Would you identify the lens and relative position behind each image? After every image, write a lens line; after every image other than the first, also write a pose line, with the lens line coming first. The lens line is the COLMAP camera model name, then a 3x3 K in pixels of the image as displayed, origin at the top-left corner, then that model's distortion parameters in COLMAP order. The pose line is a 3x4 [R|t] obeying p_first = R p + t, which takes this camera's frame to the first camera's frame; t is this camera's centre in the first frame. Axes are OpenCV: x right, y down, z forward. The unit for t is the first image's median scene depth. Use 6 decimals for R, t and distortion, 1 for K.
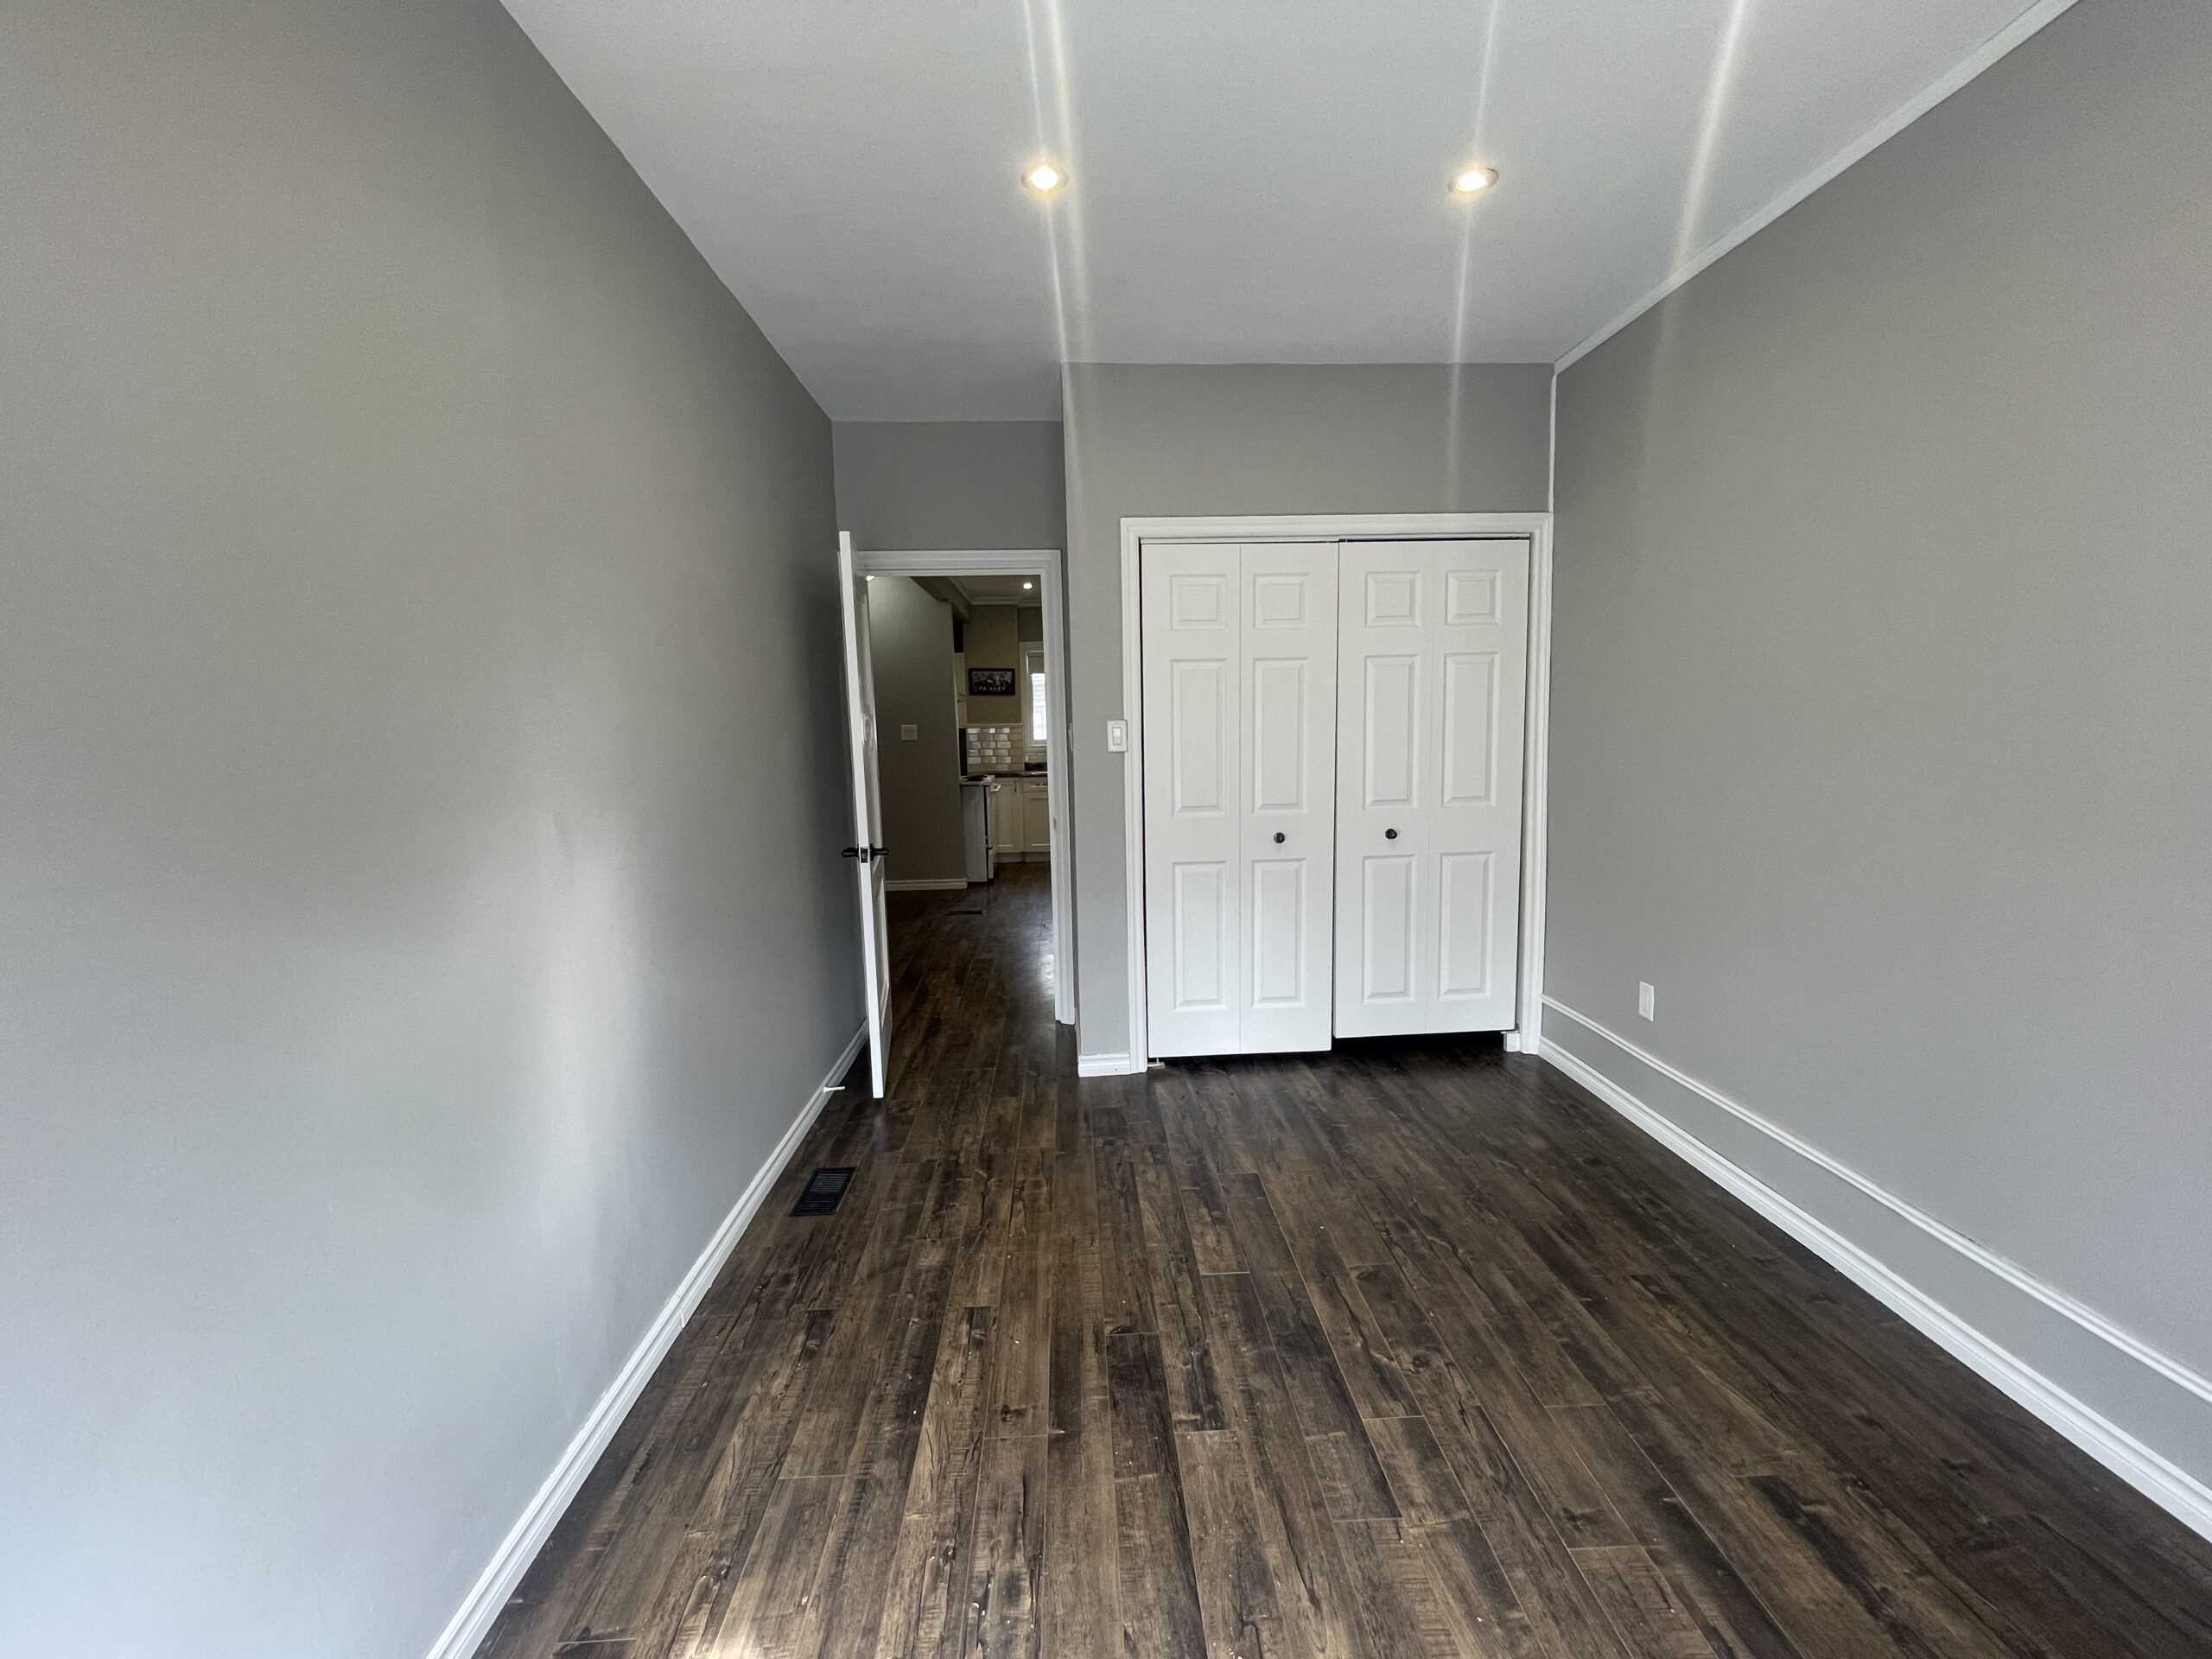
lens RADIAL K [[886.5, 0, 1102.2], [0, 886.5, 844.1], [0, 0, 1]] dist [-0.004573, 0.001925]
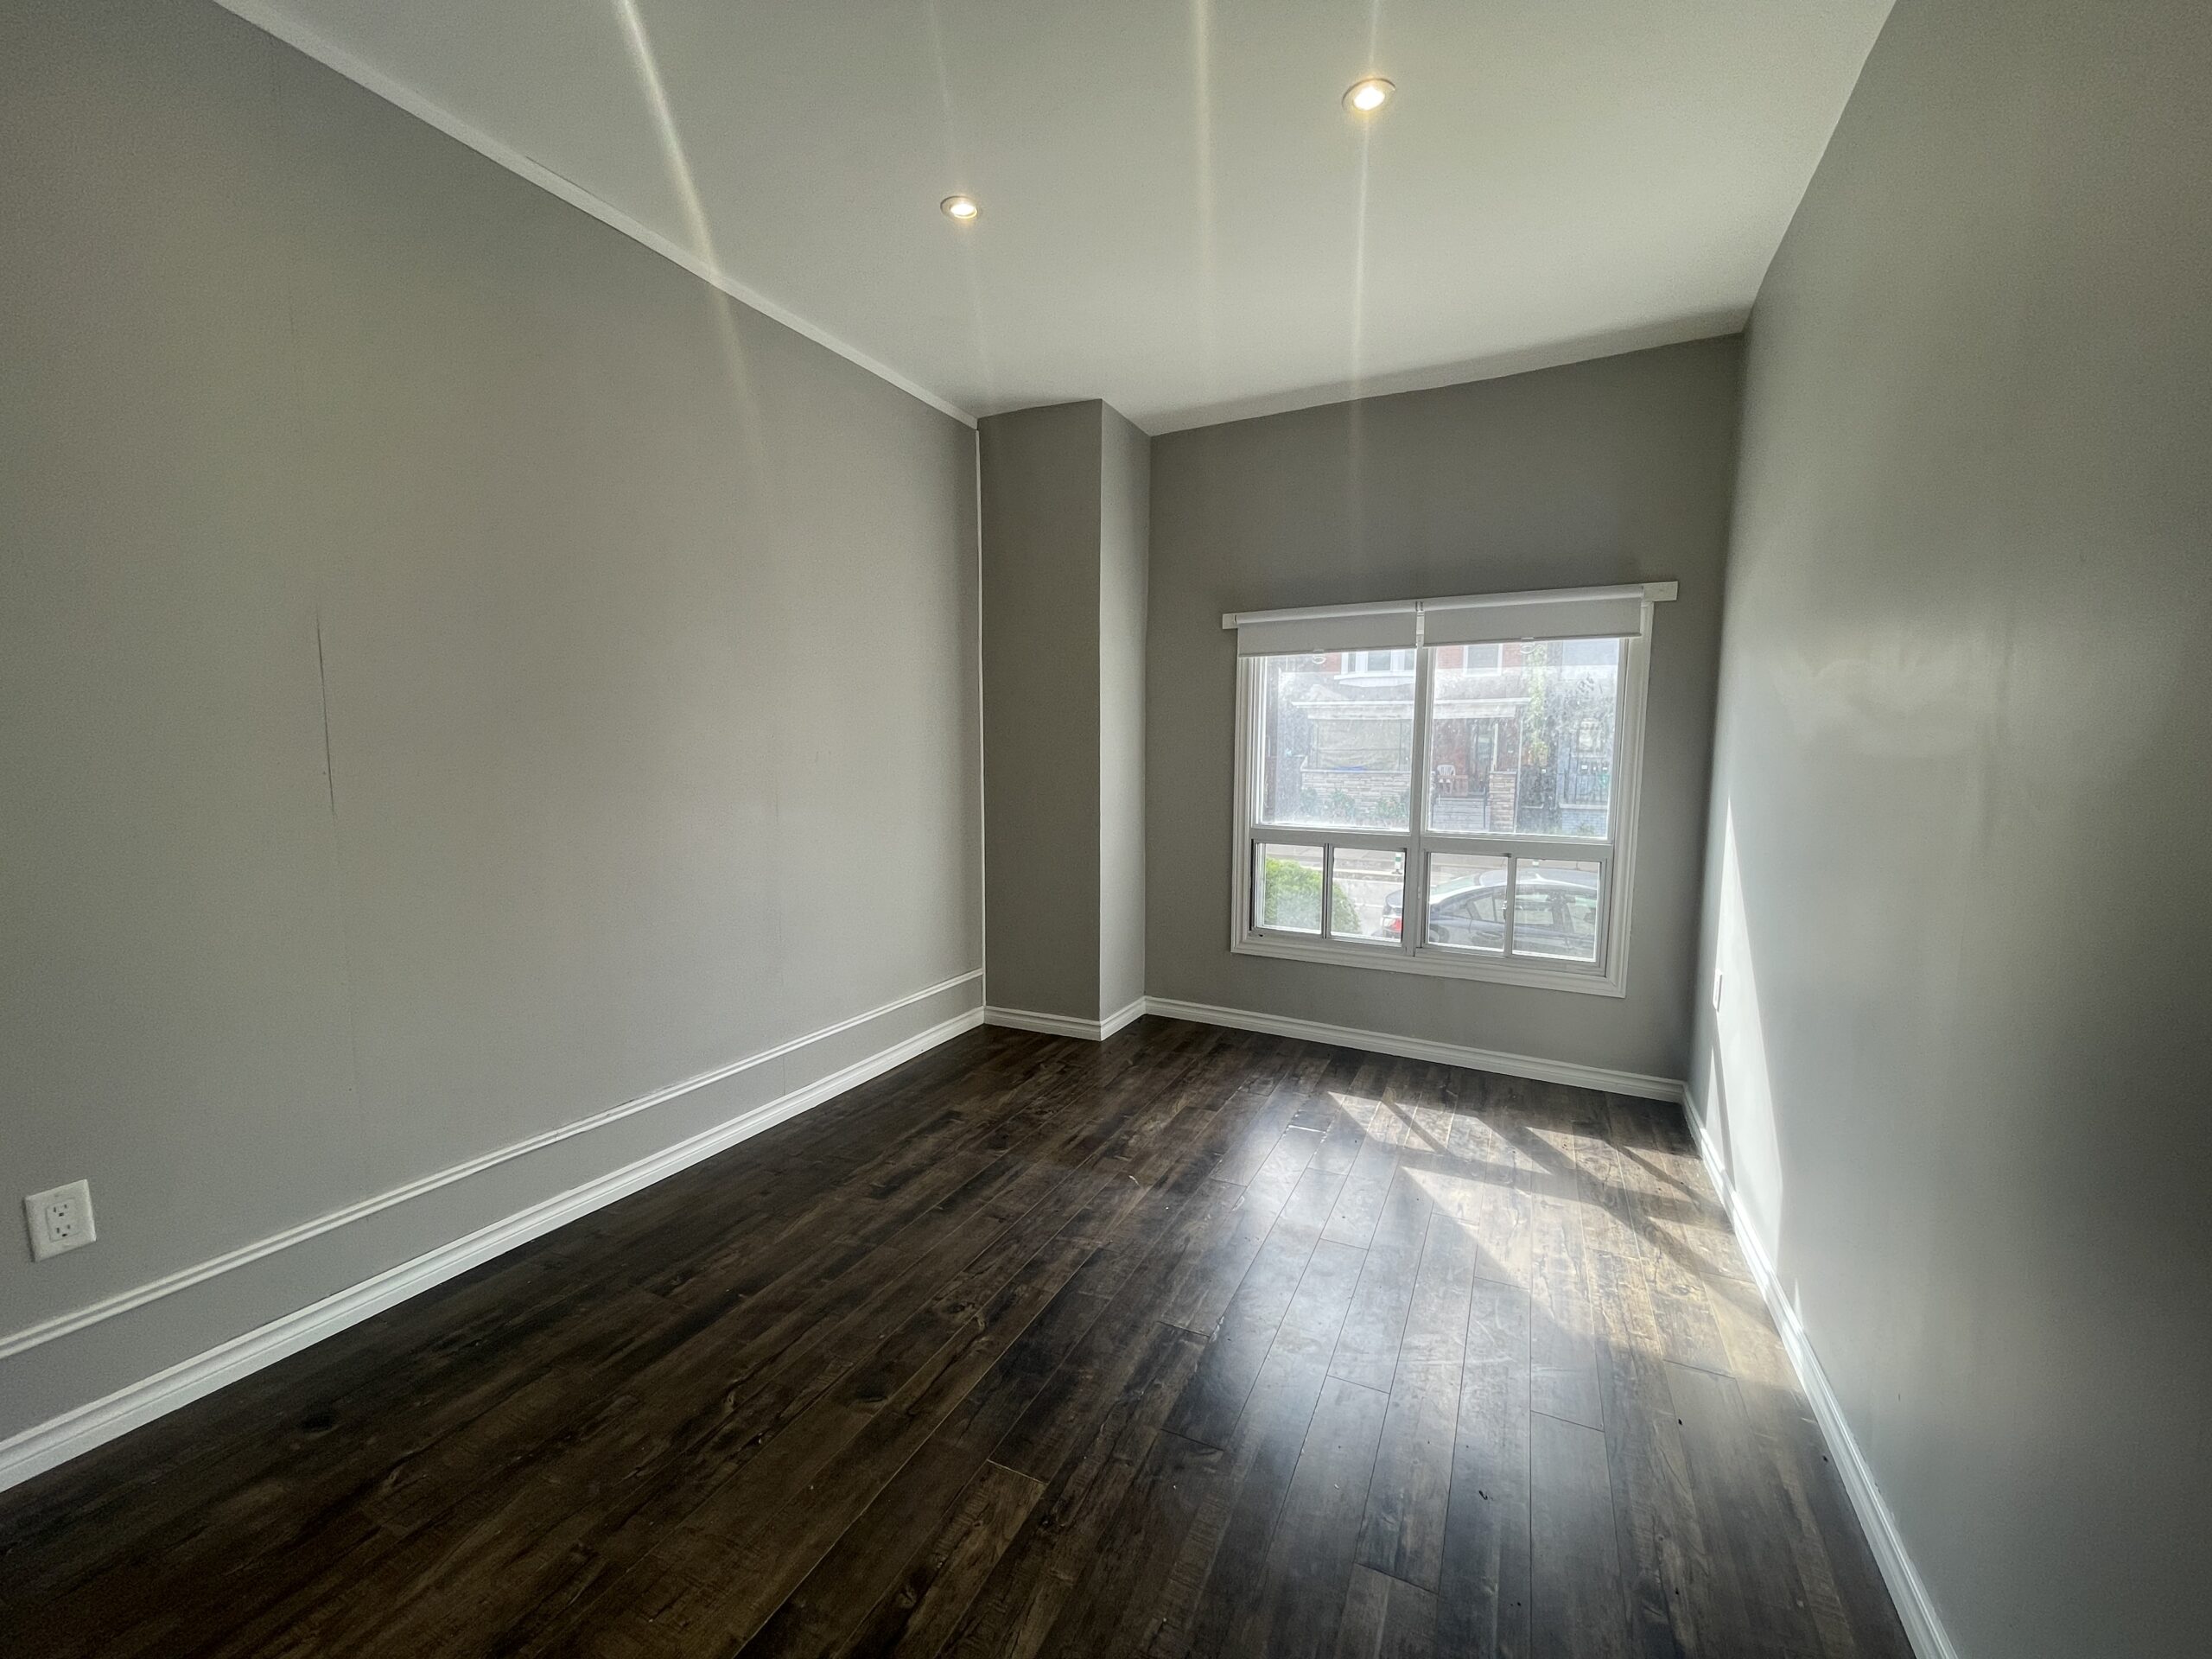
lens RADIAL K [[886.5, 0, 1099.6], [0, 886.5, 835.6], [0, 0, 1]] dist [-0.004573, 0.001925]
pose [[-0.880478, -0.027911, 0.473264, -0.247198], [0.078357, 0.975968, 0.203337, -0.148666], [-0.467566, 0.216118, -0.857132, 1.538328]]
